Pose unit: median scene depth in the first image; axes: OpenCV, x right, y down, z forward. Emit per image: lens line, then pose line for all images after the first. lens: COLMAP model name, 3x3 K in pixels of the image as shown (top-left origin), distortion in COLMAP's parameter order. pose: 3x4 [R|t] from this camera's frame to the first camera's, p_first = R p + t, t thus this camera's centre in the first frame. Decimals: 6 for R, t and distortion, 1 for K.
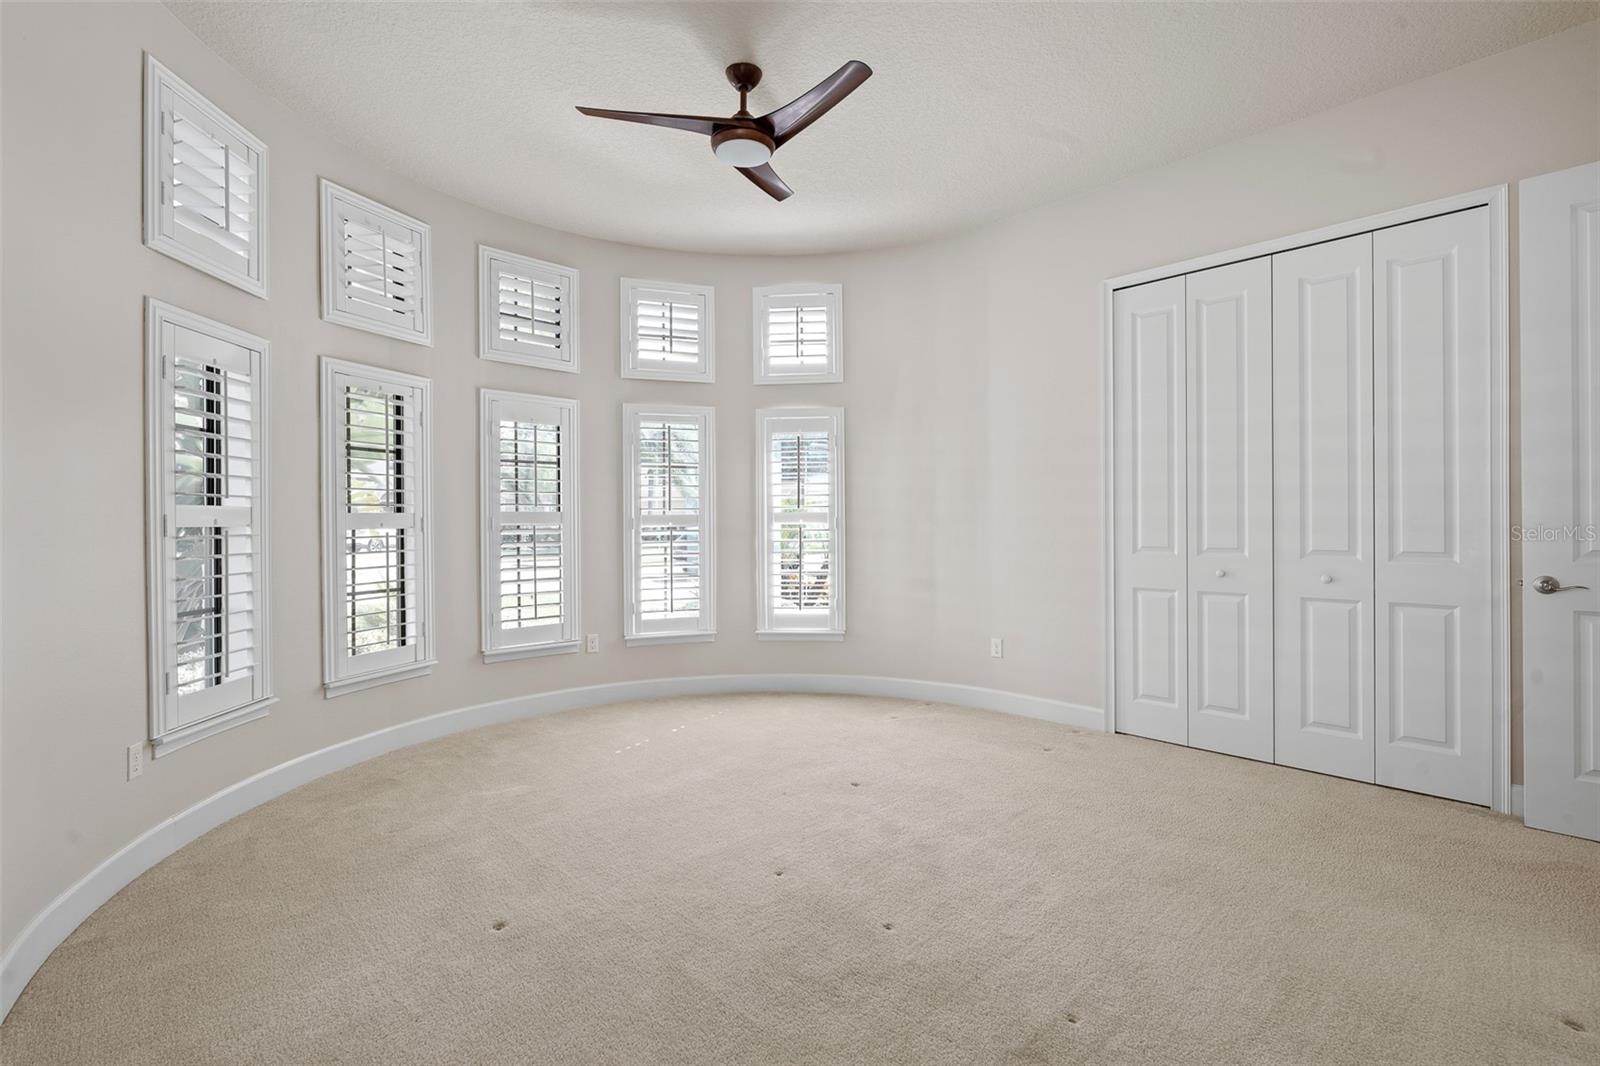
lens RADIAL K [[720.6, 0, 800.8], [0, 720.6, 522.1], [0, 0, 1]] dist [-0.005451, 0.001024]
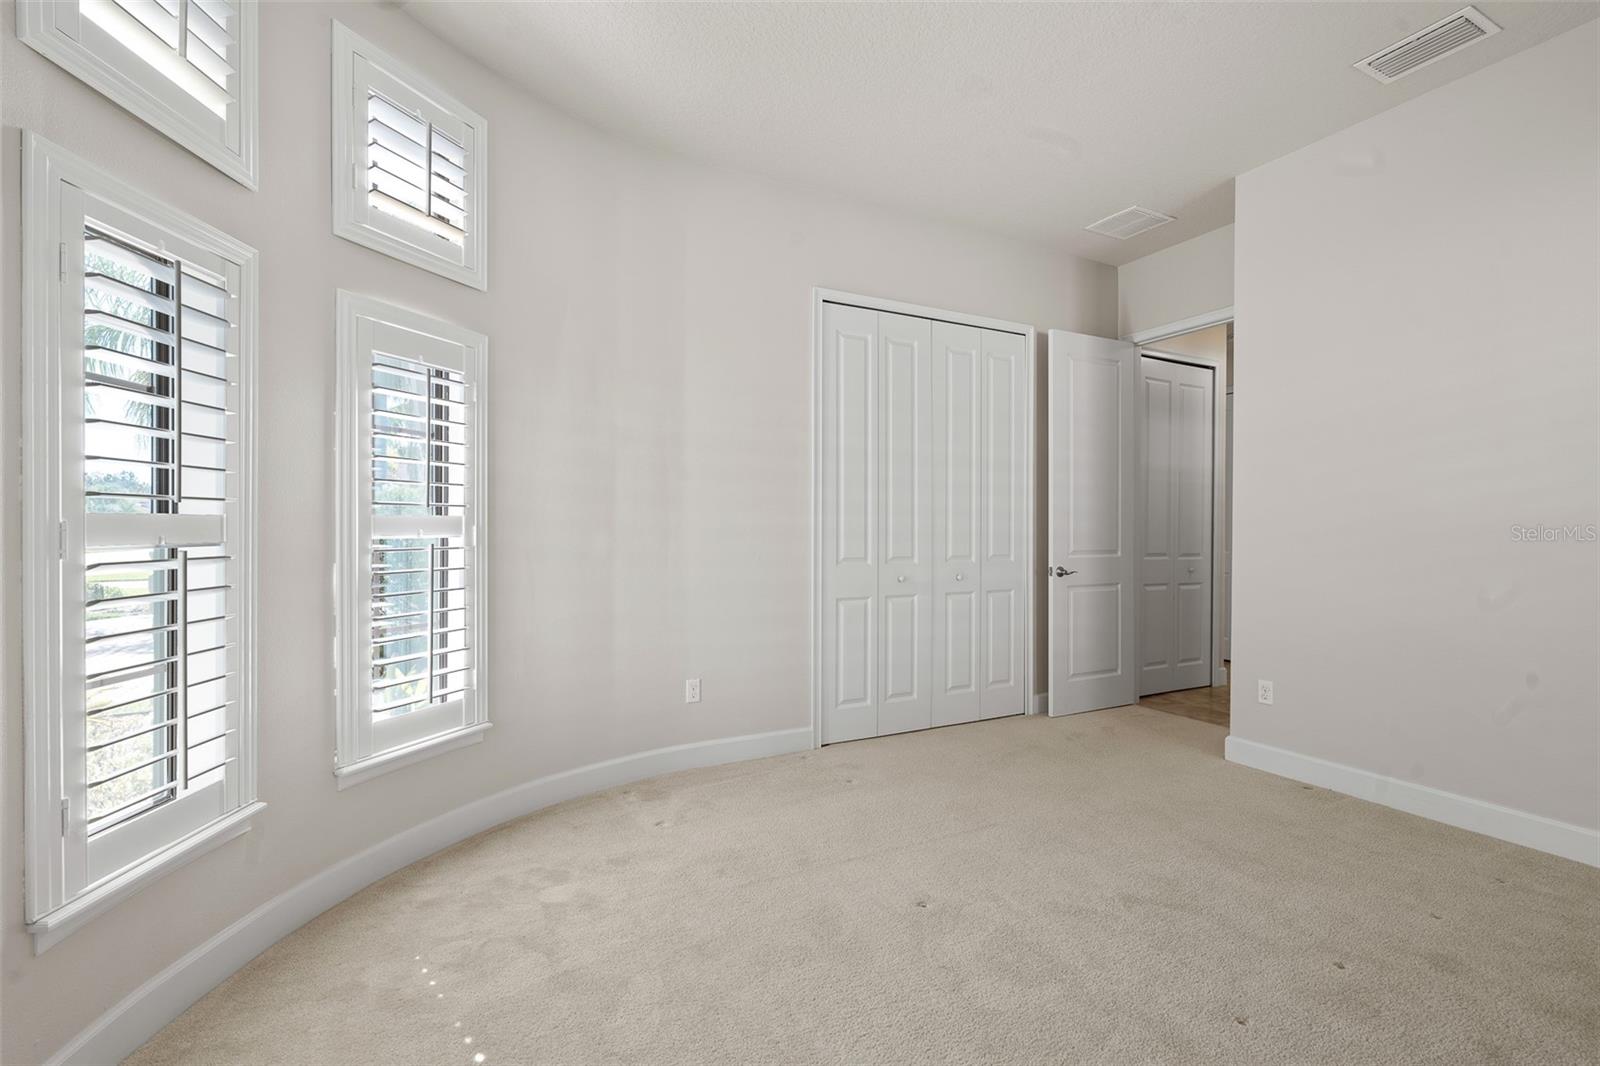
lens RADIAL K [[720.6, 0, 800.8], [0, 720.6, 522.1], [0, 0, 1]] dist [-0.005451, 0.001024]
pose [[0.291229, 0.010004, 0.956601, -0.472387], [-0.006288, 0.999944, -0.008543, -0.006820], [-0.956633, -0.003527, 0.291276, 0.667770]]
